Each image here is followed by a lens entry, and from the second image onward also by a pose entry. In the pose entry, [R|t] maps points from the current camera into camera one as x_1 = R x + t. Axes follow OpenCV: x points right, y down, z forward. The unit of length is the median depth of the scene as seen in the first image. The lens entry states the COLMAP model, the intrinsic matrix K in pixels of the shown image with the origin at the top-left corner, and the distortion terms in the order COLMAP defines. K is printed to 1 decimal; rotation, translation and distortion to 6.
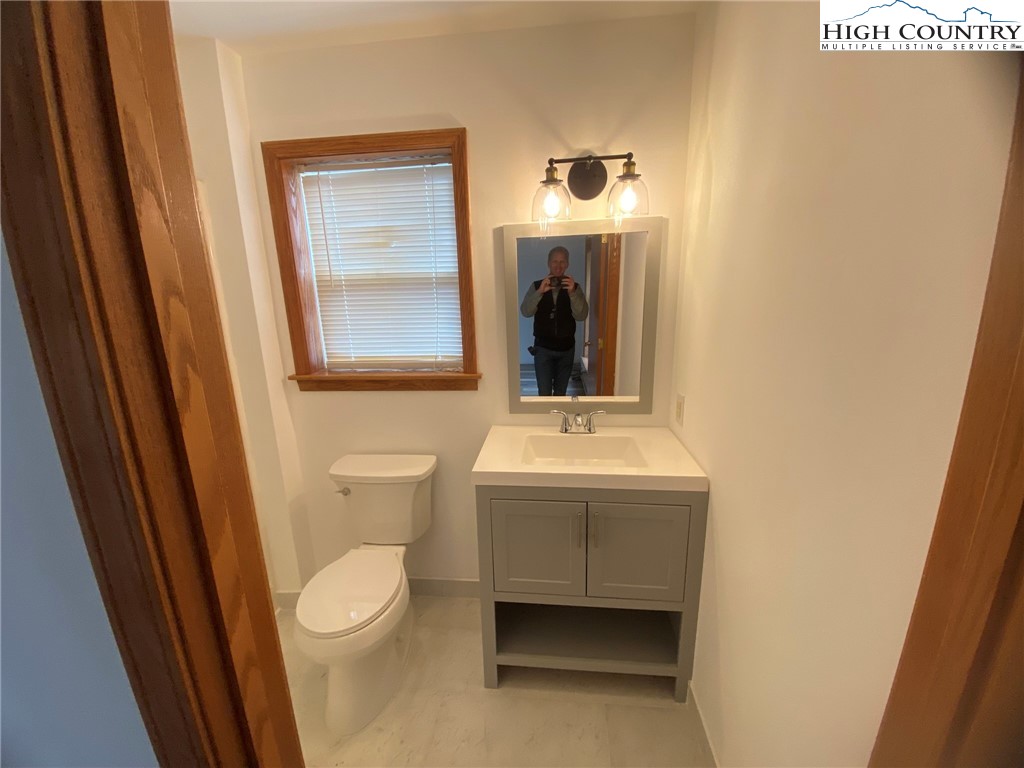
lens RADIAL K [[415.5, 0, 512.3], [0, 415.5, 380.8], [0, 0, 1]] dist [-0.023477, -0.001592]
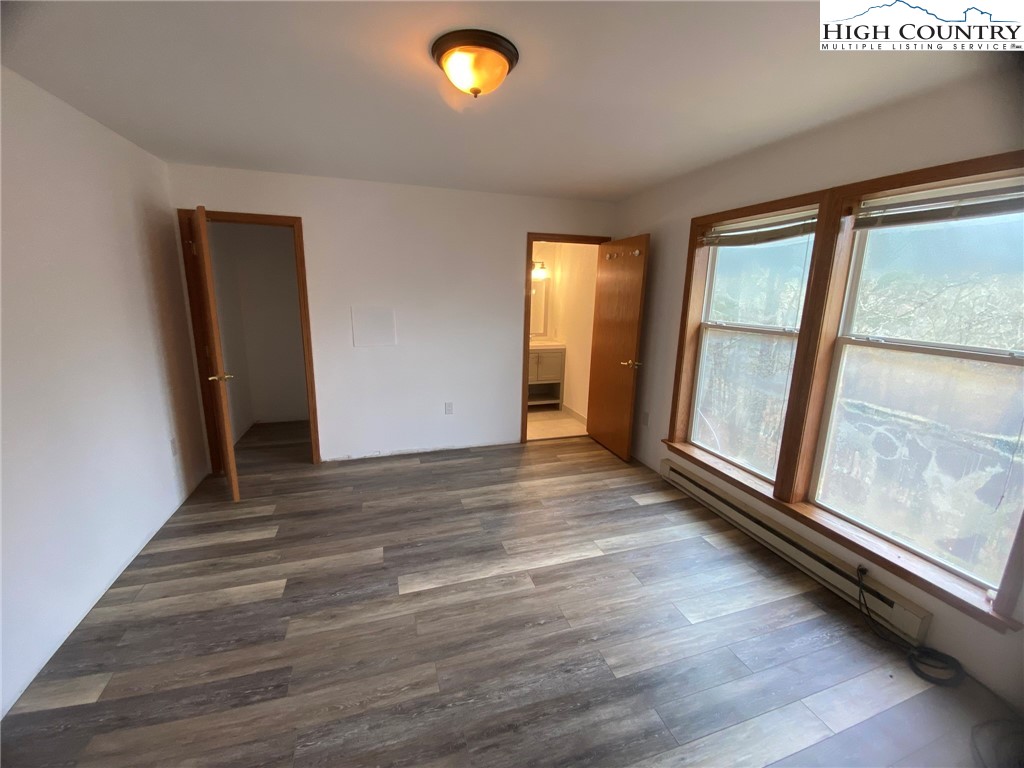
lens RADIAL K [[415.5, 0, 509.3], [0, 415.5, 382.0], [0, 0, 1]] dist [-0.023477, -0.001592]
pose [[0.942826, -0.034134, 0.331533, -1.233863], [0.039328, 0.999186, -0.008968, 0.538168], [-0.330957, 0.021494, 0.943401, -2.329350]]
